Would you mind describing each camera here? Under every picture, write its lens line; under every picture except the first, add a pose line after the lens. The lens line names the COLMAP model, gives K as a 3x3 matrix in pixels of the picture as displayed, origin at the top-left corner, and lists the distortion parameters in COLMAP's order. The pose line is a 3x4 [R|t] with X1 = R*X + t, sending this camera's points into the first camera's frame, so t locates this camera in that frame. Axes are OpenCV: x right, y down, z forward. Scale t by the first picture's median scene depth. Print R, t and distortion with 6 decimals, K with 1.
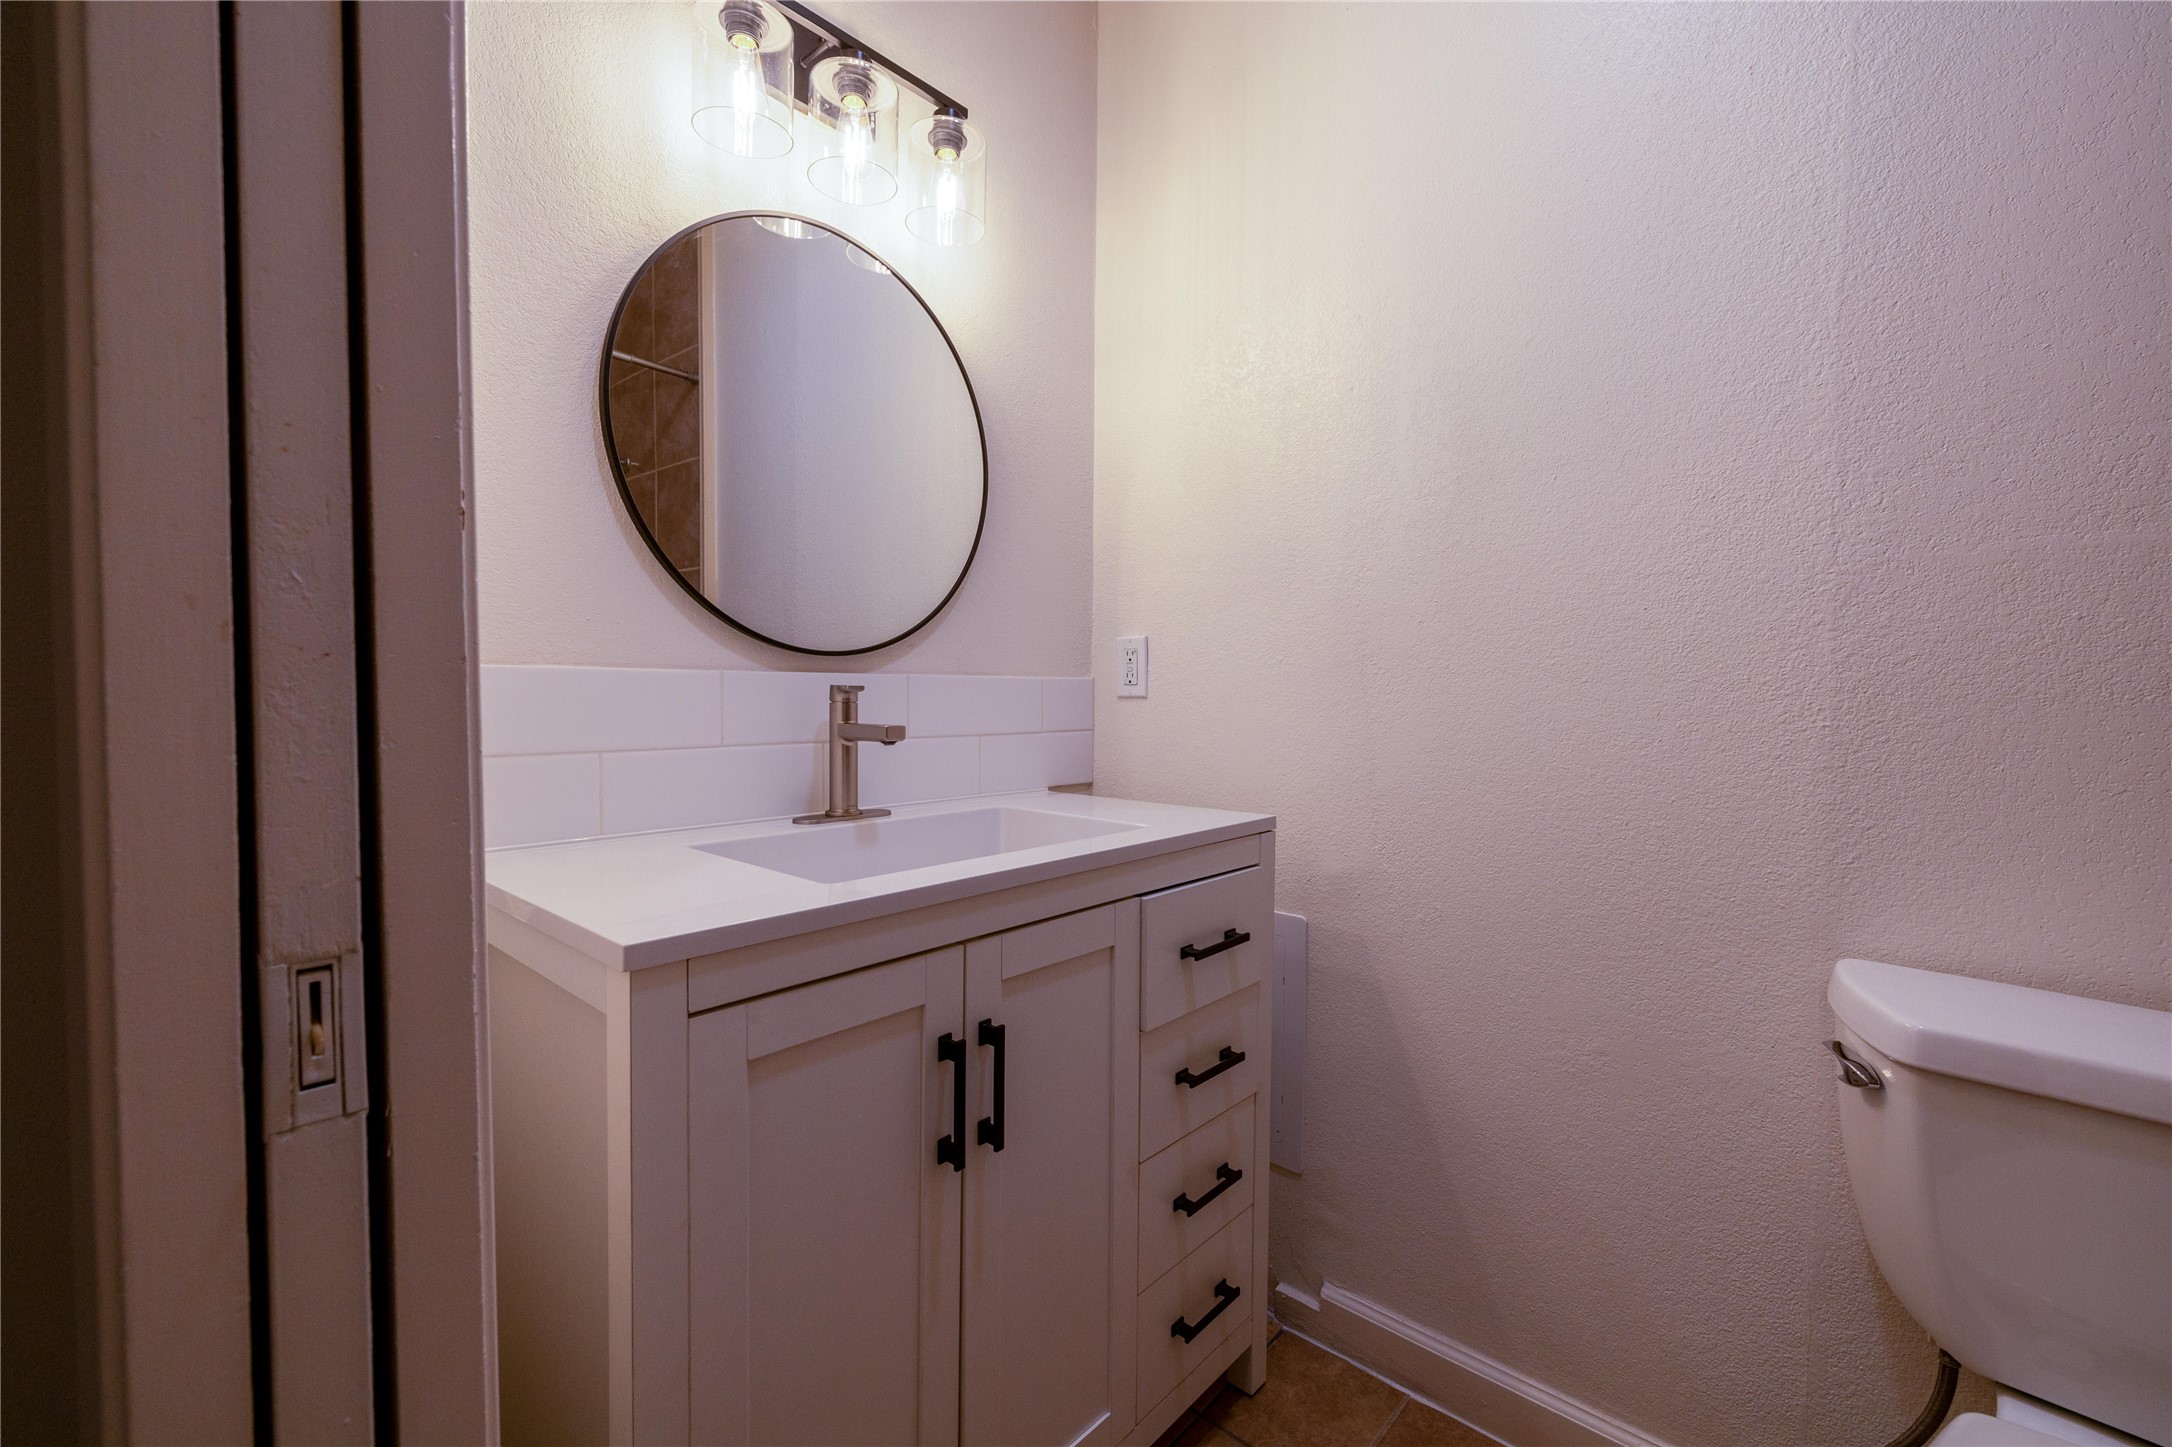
lens RADIAL K [[925.2, 0, 1086.0], [0, 925.2, 723.5], [0, 0, 1]] dist [0.001502, 0.000356]
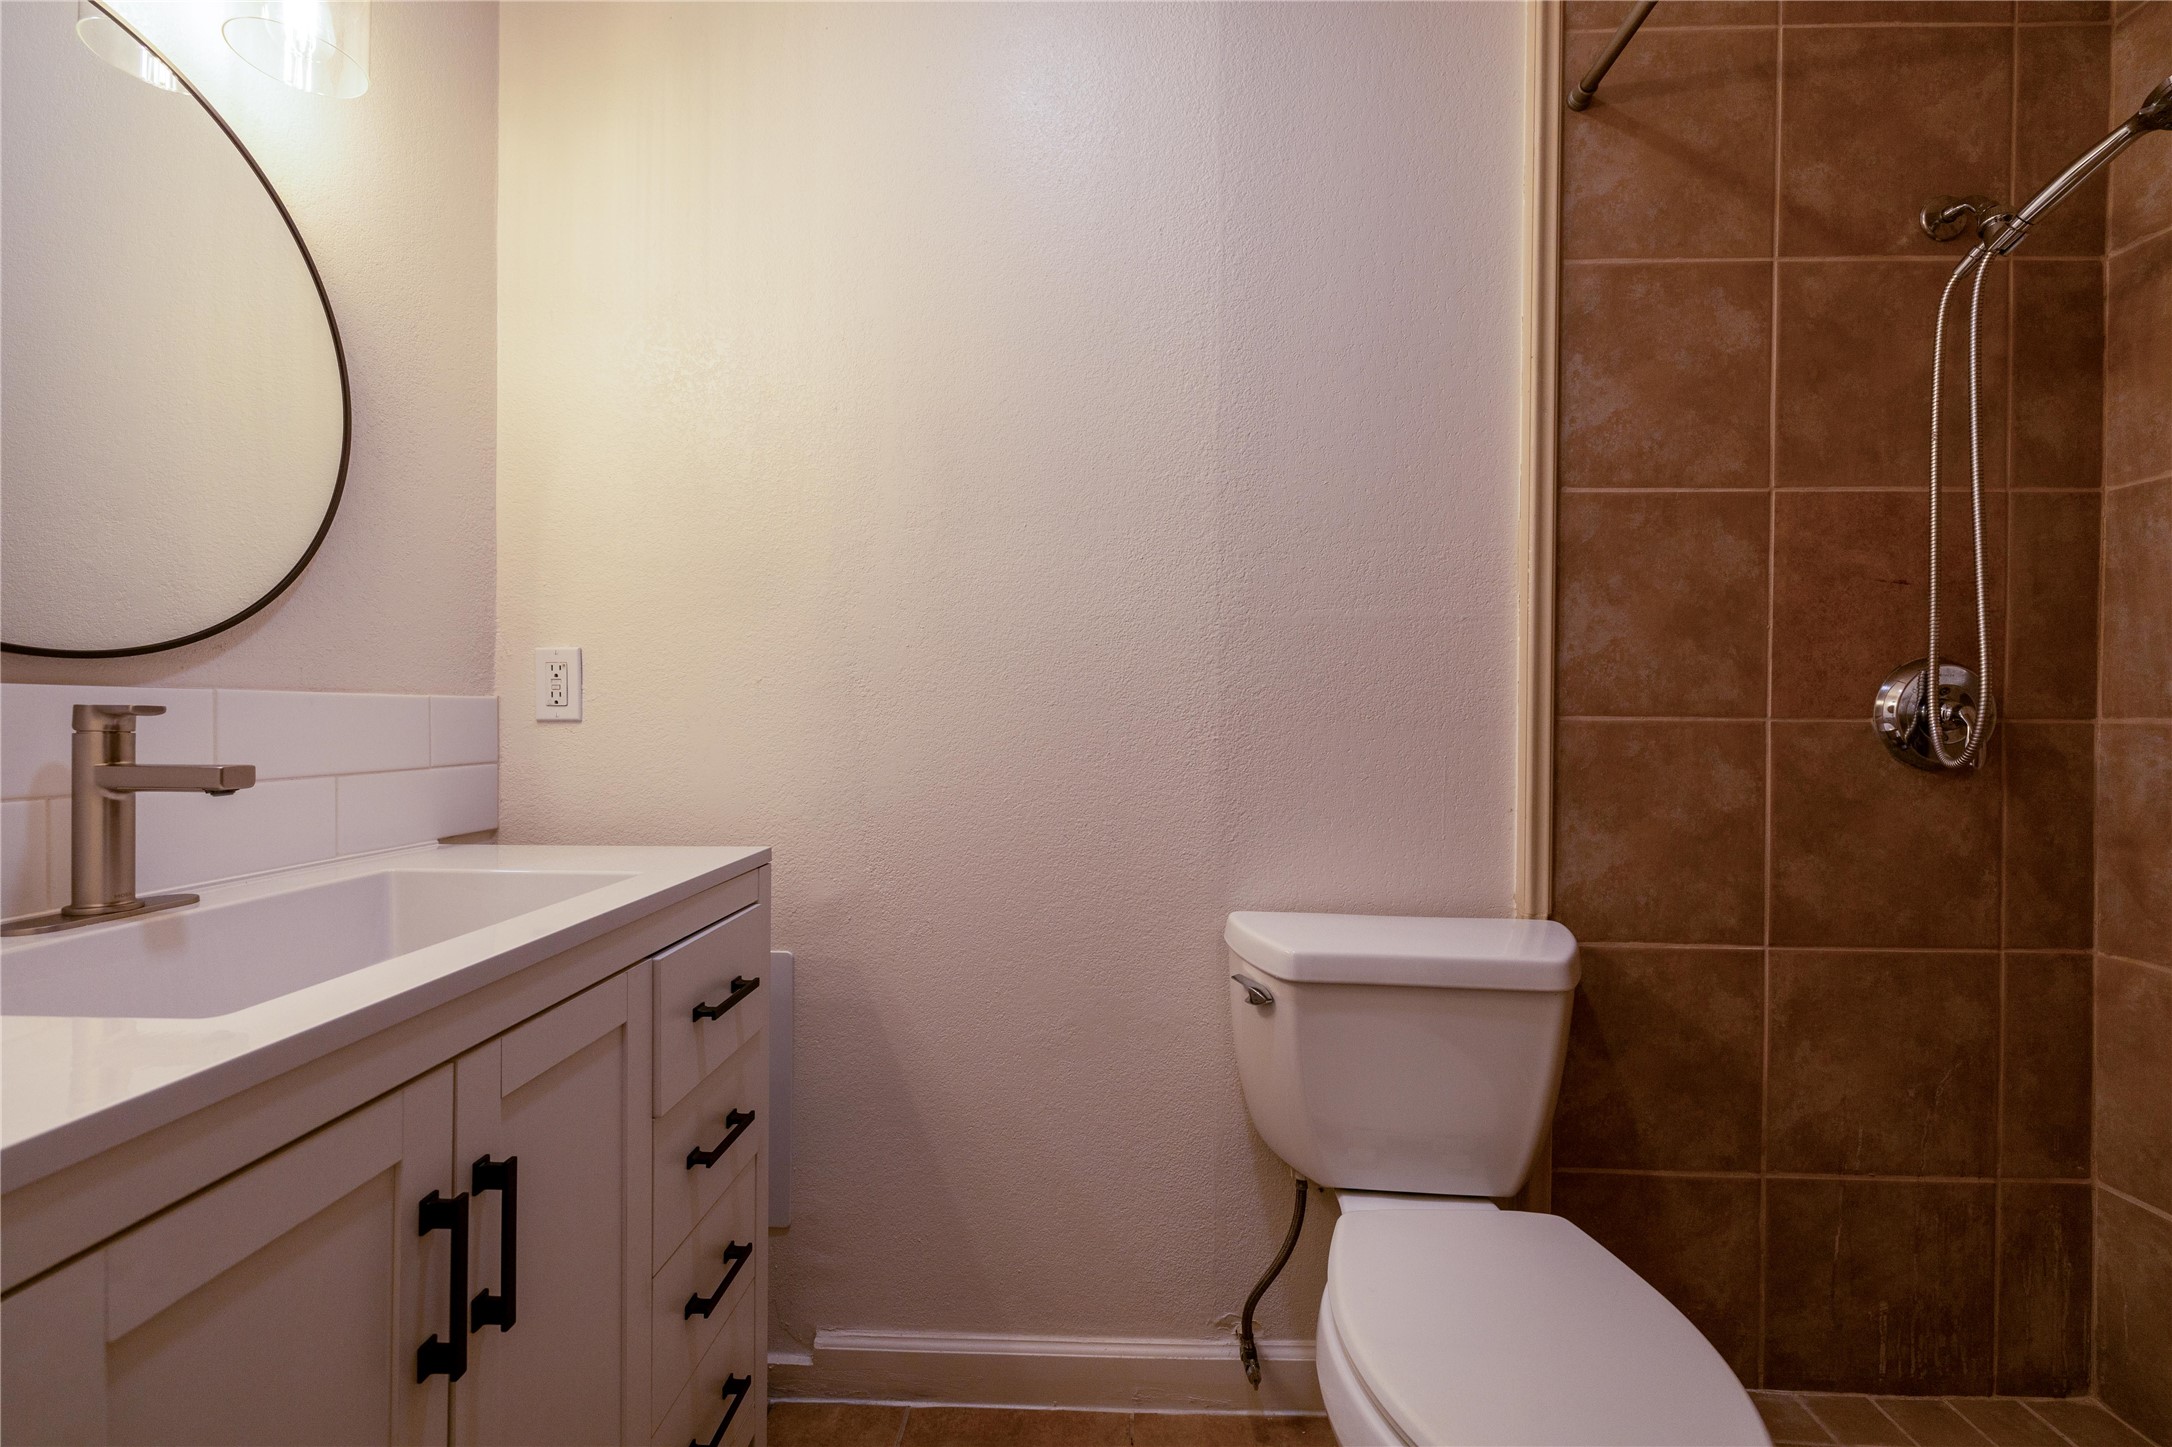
lens RADIAL K [[925.2, 0, 1086.0], [0, 925.2, 723.5], [0, 0, 1]] dist [0.001502, 0.000356]
pose [[0.761858, -0.008482, 0.647688, -0.162703], [0.023749, 0.999608, -0.014845, -0.003453], [-0.647308, 0.026691, 0.761761, 0.085264]]
